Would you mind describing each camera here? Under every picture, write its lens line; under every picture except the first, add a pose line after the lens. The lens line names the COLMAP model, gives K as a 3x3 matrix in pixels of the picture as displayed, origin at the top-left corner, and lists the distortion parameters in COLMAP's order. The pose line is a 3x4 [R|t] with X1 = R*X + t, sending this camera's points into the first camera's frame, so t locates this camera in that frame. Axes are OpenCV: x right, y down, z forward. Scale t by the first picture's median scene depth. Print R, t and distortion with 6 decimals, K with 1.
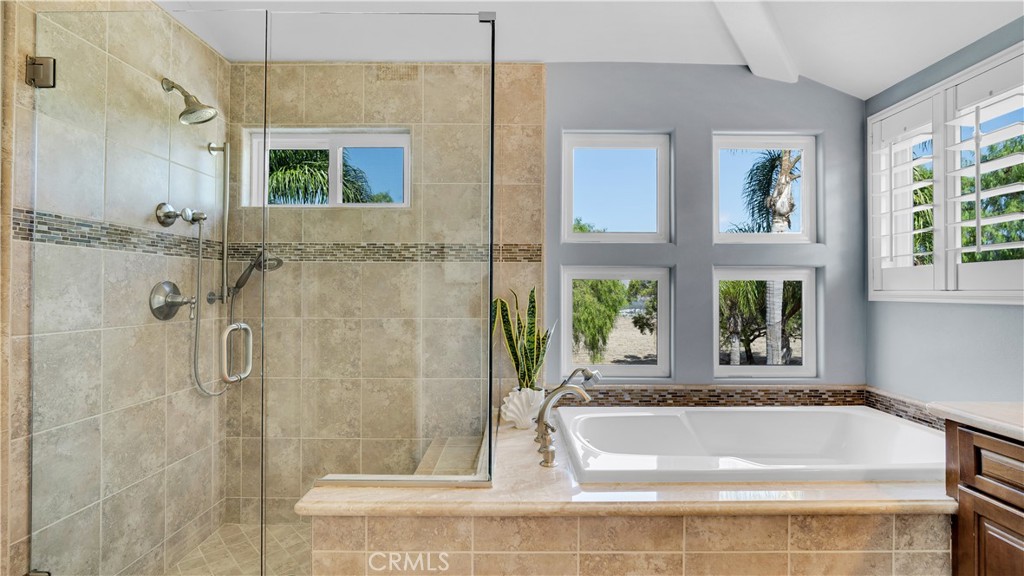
lens RADIAL K [[467.3, 0, 513.7], [0, 467.3, 283.7], [0, 0, 1]] dist [-0.010476, 0.002172]
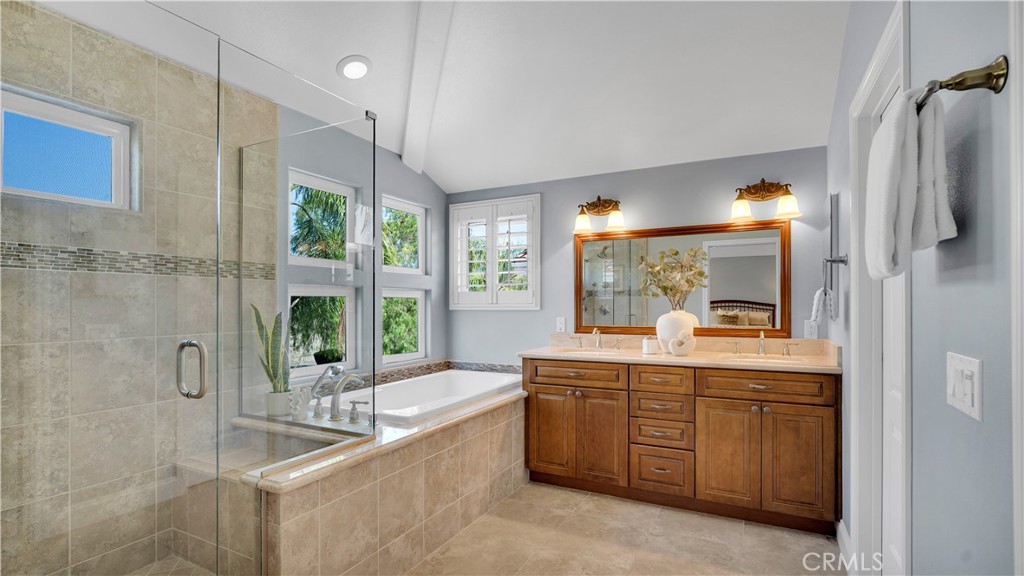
lens RADIAL K [[467.3, 0, 519.8], [0, 467.3, 304.0], [0, 0, 1]] dist [-0.010476, 0.002172]
pose [[0.463445, -0.004099, 0.886116, -0.670248], [-0.007925, 0.999930, 0.008770, -0.003143], [-0.886091, -0.011086, 0.463380, -0.048843]]
